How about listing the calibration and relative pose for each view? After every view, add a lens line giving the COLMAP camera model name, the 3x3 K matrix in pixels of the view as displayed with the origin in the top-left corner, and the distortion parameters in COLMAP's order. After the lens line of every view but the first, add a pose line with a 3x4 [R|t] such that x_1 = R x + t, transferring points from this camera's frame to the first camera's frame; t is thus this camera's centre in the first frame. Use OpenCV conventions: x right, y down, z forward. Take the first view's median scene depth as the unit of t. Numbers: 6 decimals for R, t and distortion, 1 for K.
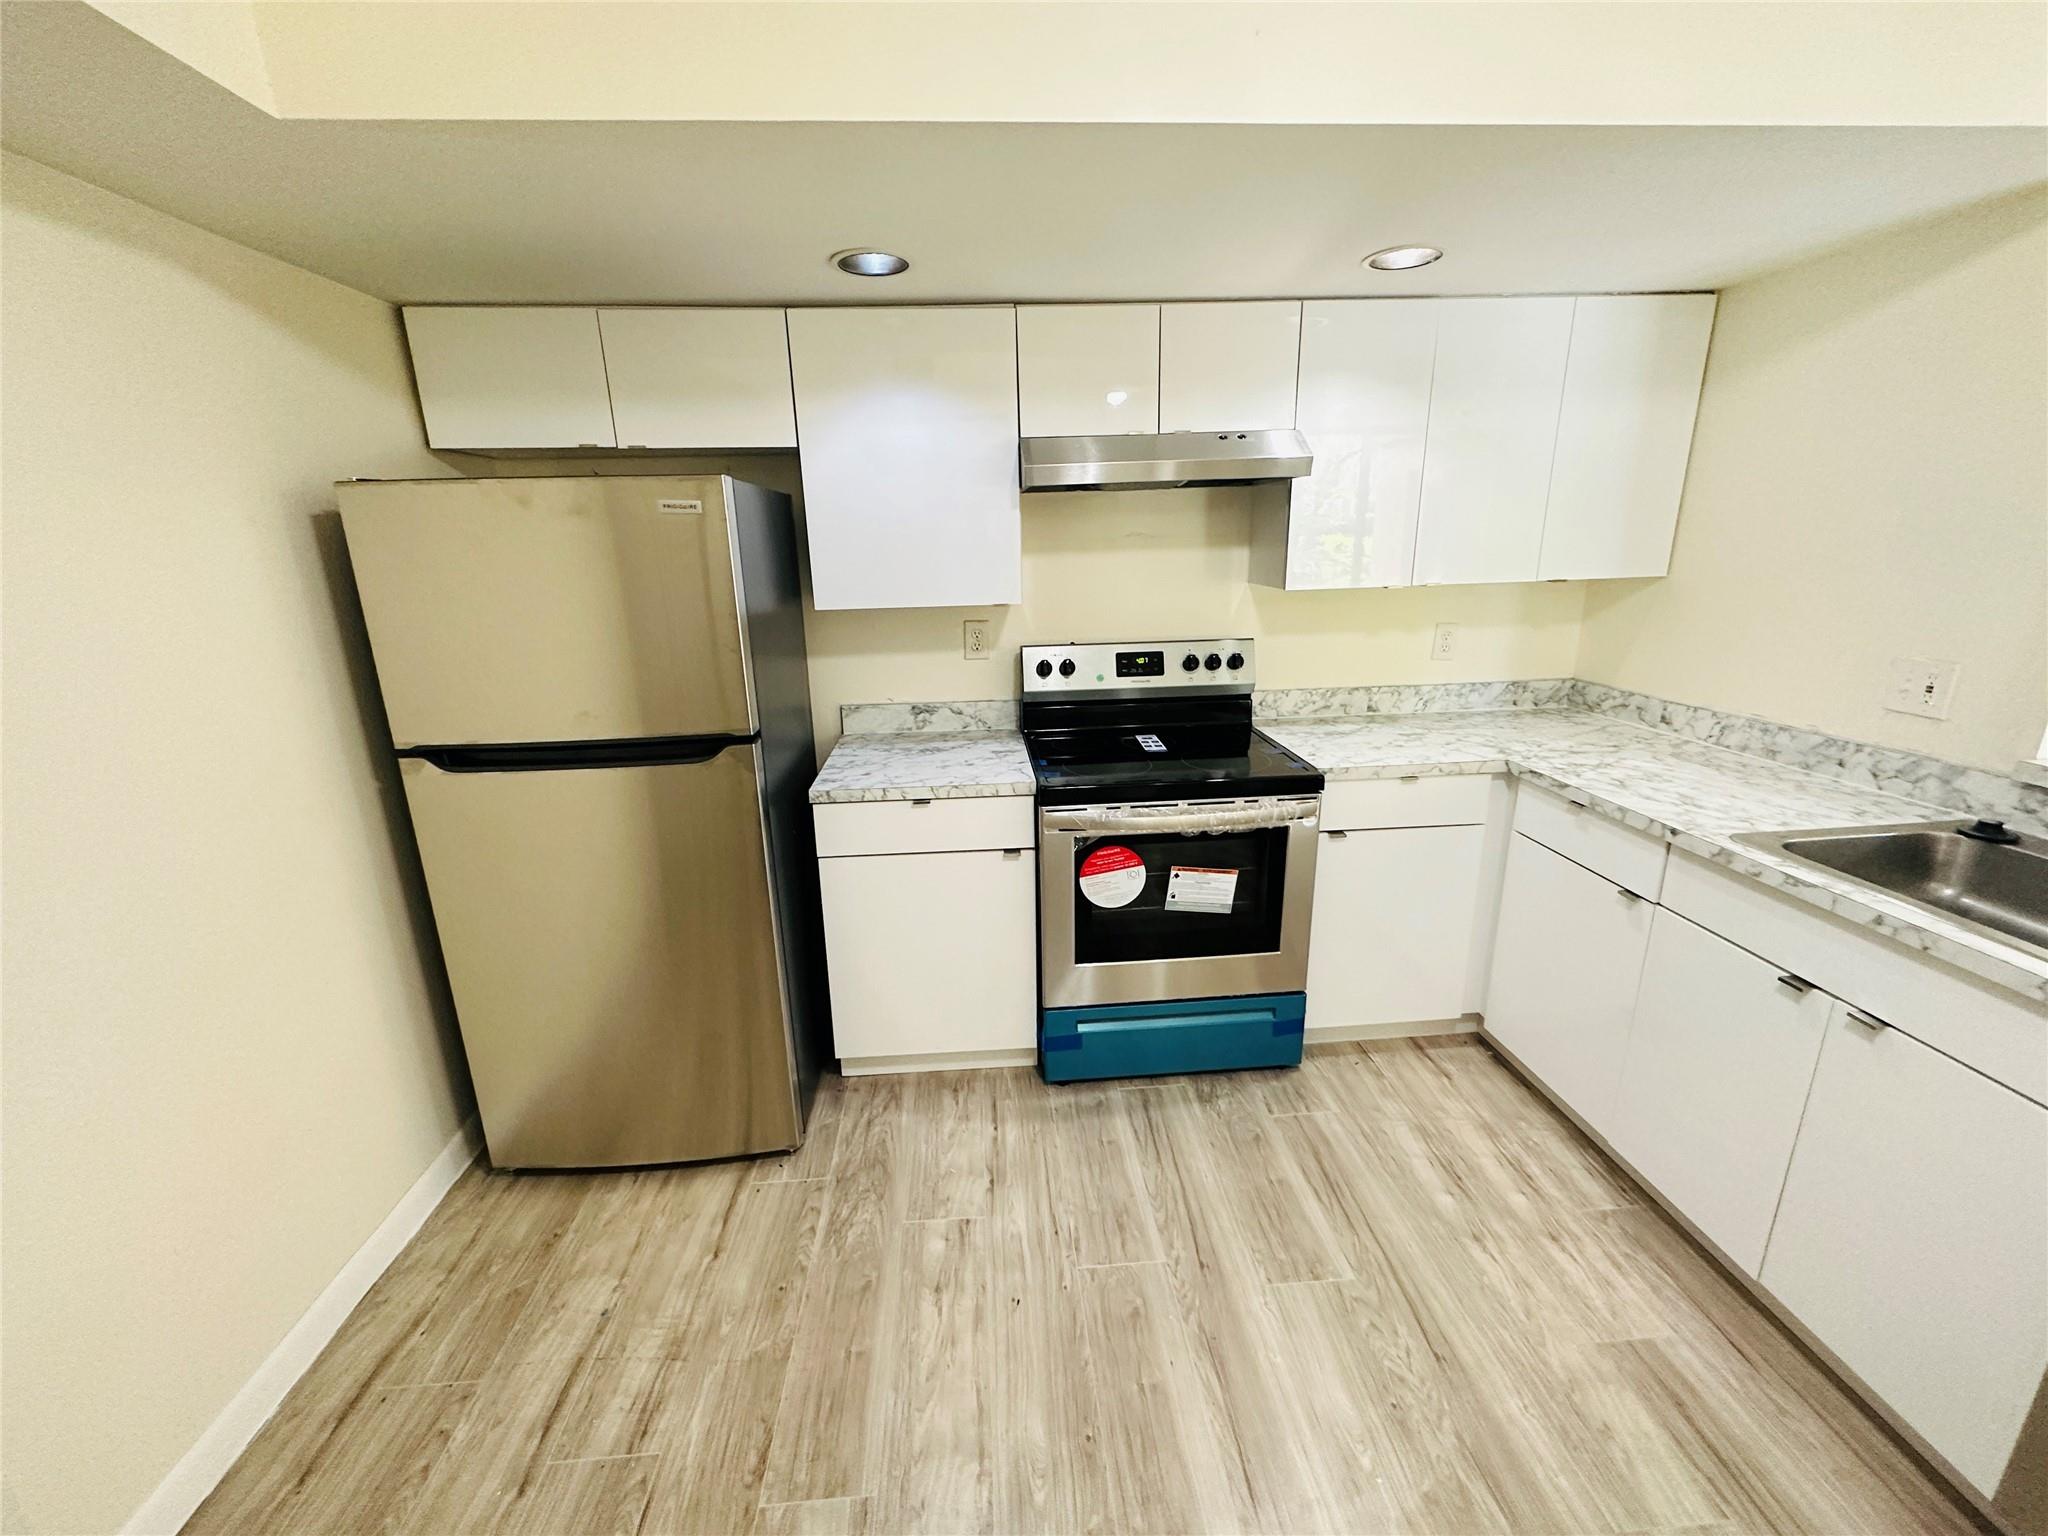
lens RADIAL K [[816.1, 0, 1024.6], [0, 816.1, 763.5], [0, 0, 1]] dist [-0.002120, 0.000339]
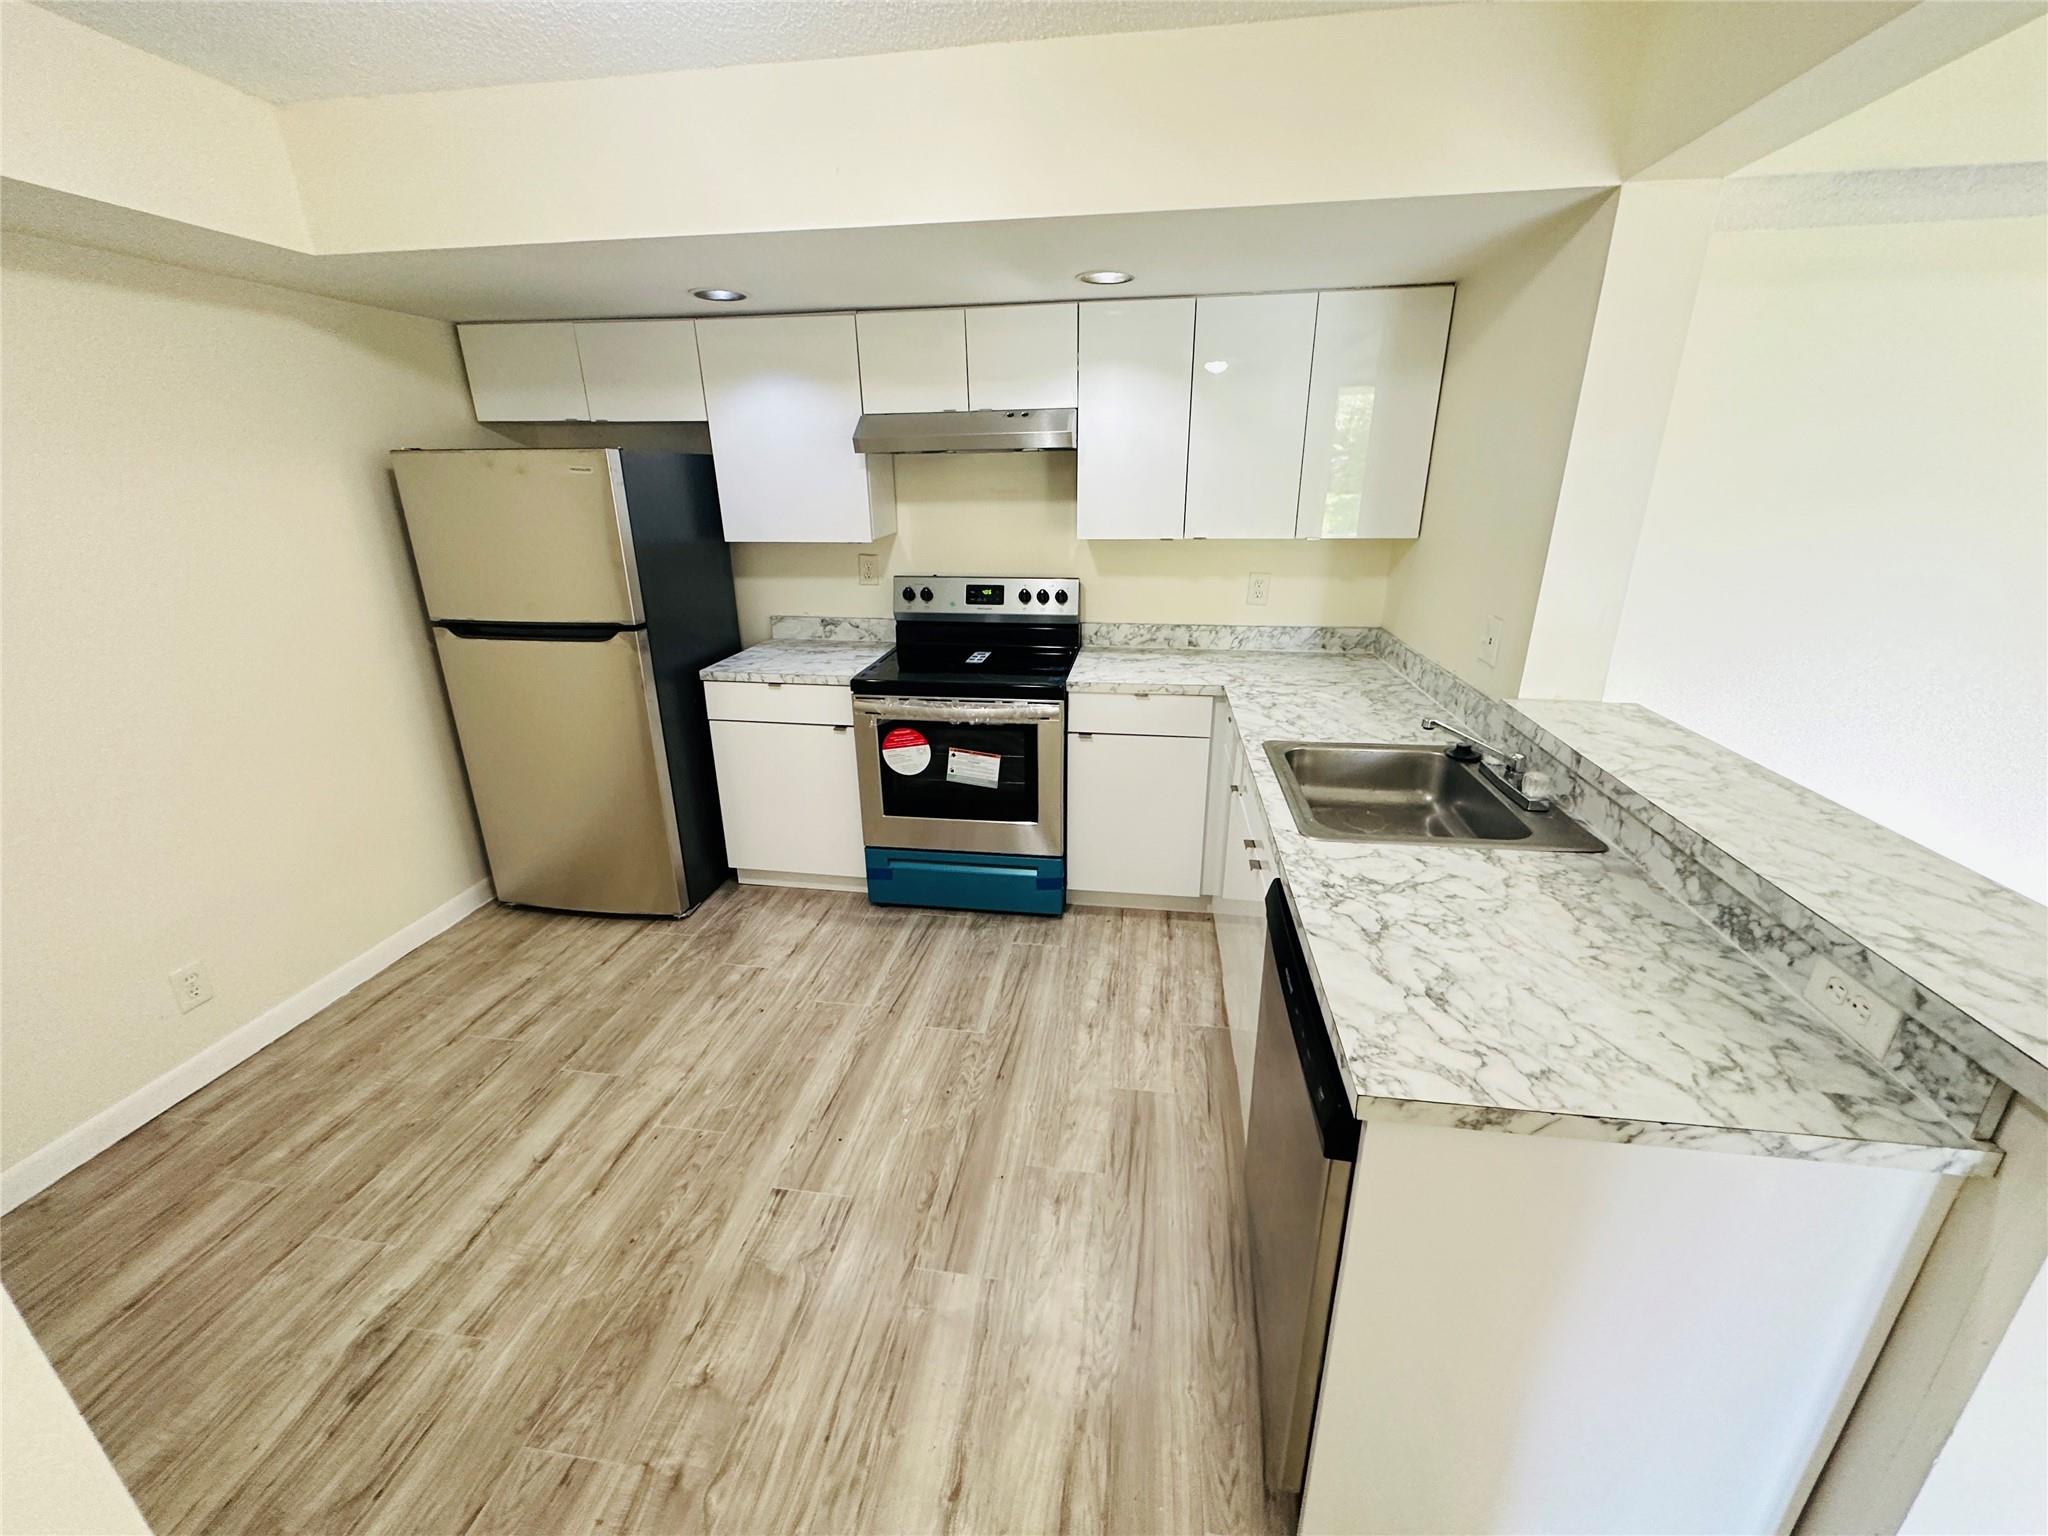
lens RADIAL K [[816.1, 0, 1025.6], [0, 816.1, 762.3], [0, 0, 1]] dist [-0.002120, 0.000339]
pose [[0.976890, 0.089038, -0.194313, 0.573542], [-0.074652, 0.993983, 0.080157, 0.035303], [0.200281, -0.063799, 0.977659, -0.280627]]
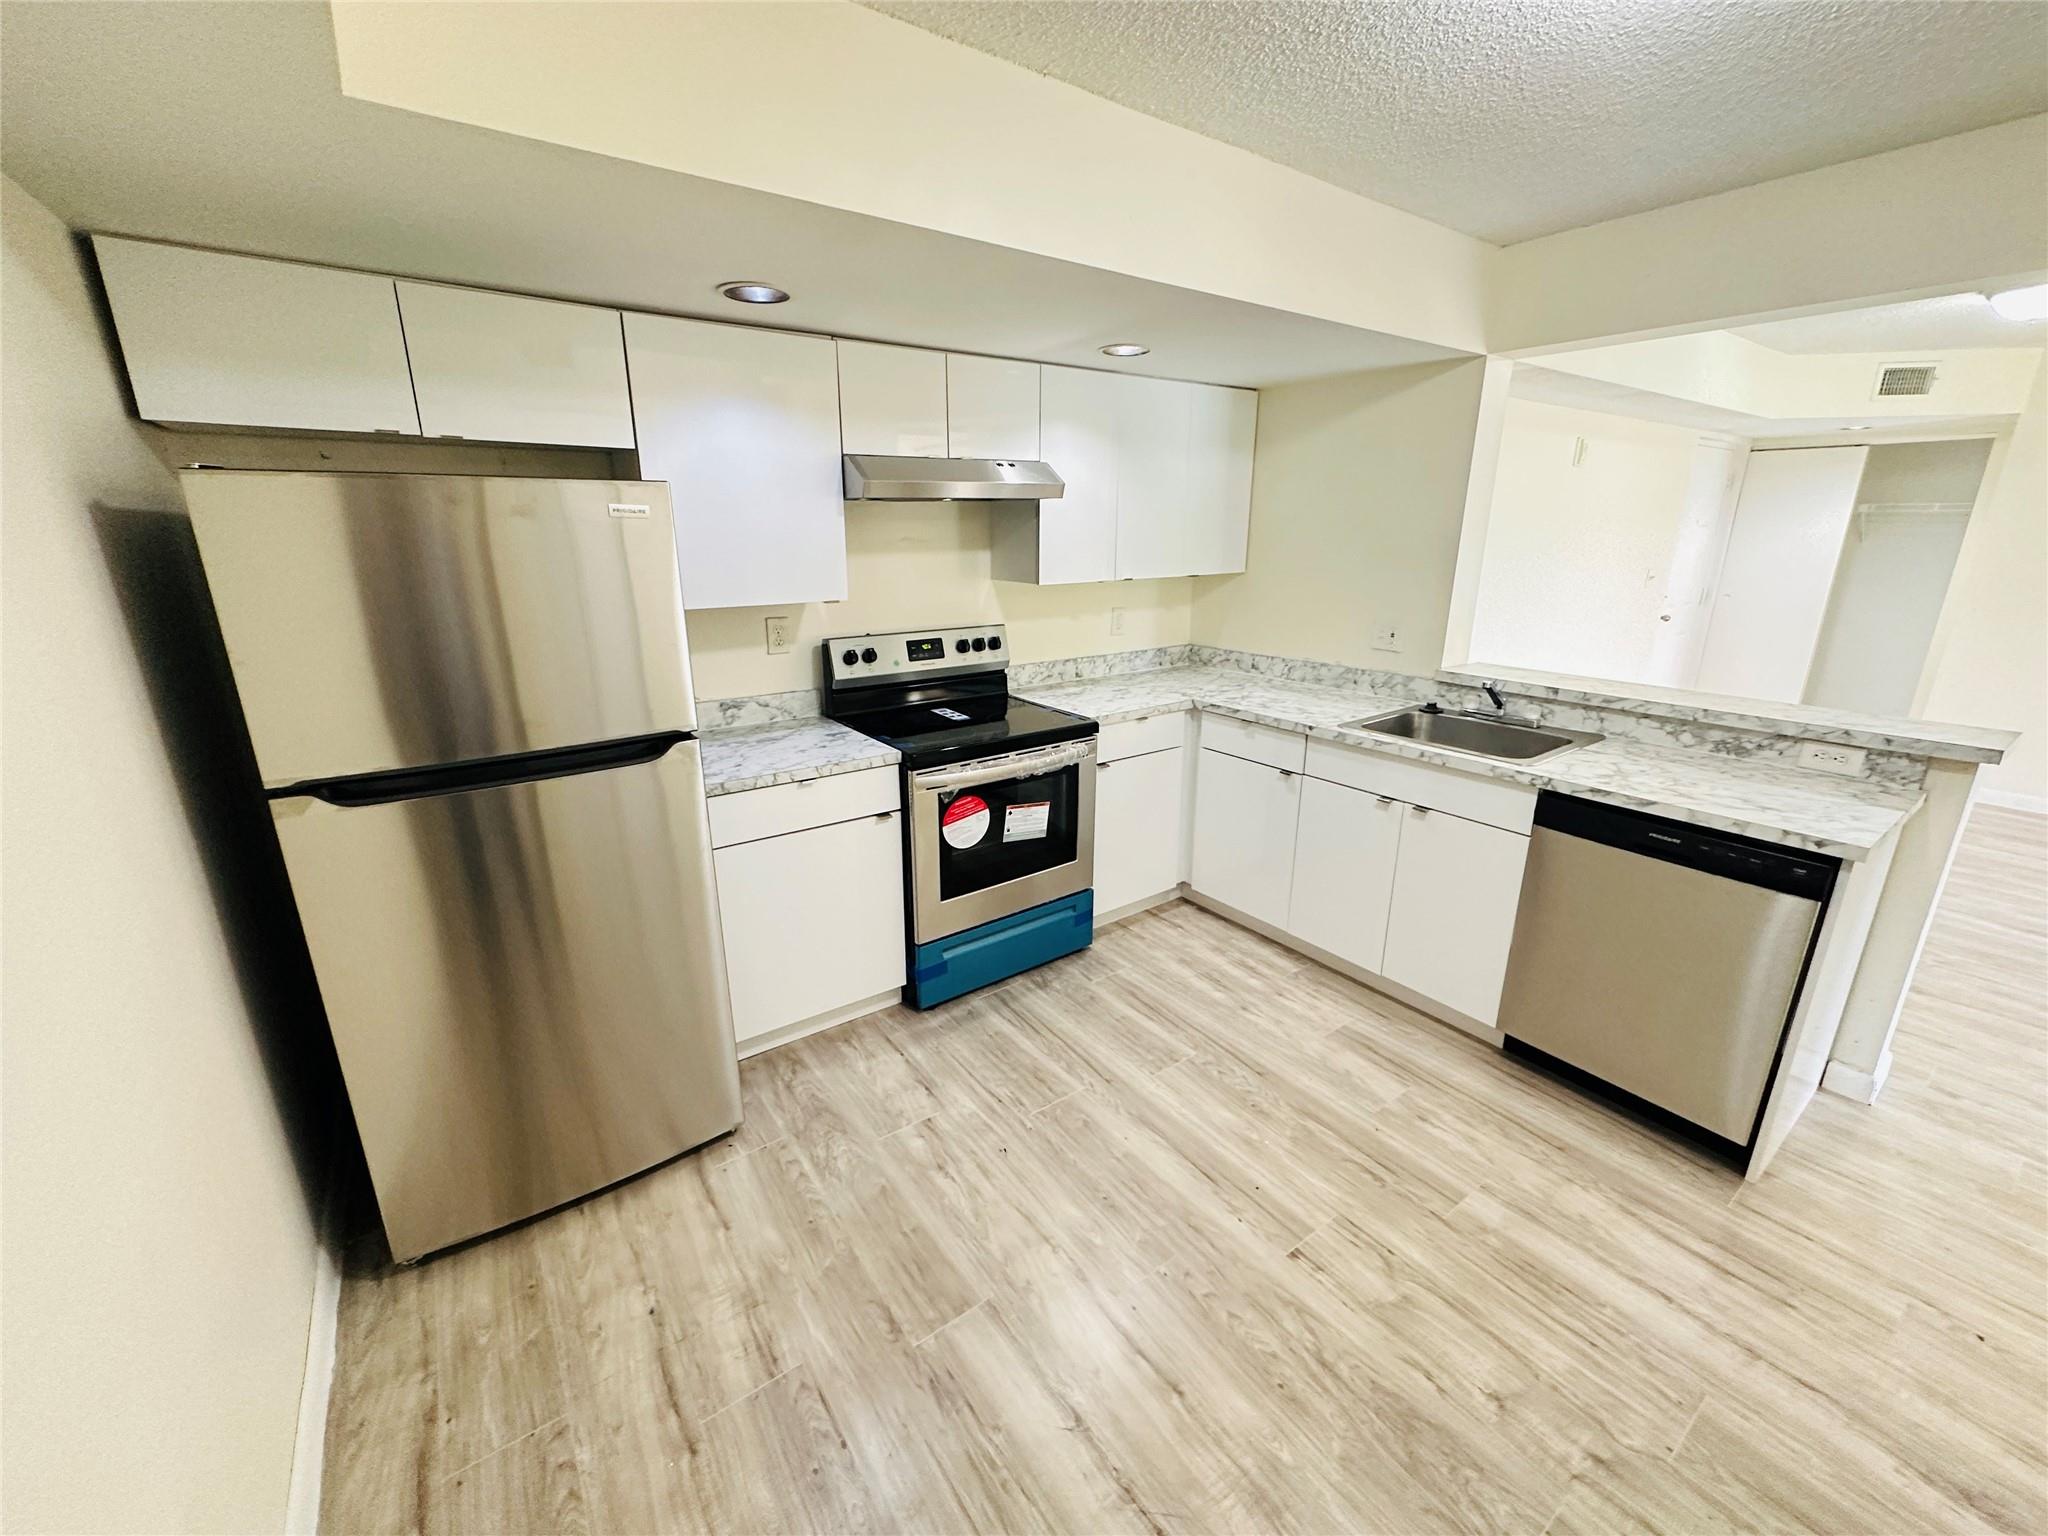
lens RADIAL K [[816.1, 0, 1024.9], [0, 816.1, 763.2], [0, 0, 1]] dist [-0.002120, 0.000339]
pose [[0.850100, -0.125192, 0.511523, -0.439071], [0.123006, 0.991667, 0.038281, 0.016069], [-0.512053, 0.030378, 0.858416, -0.096136]]
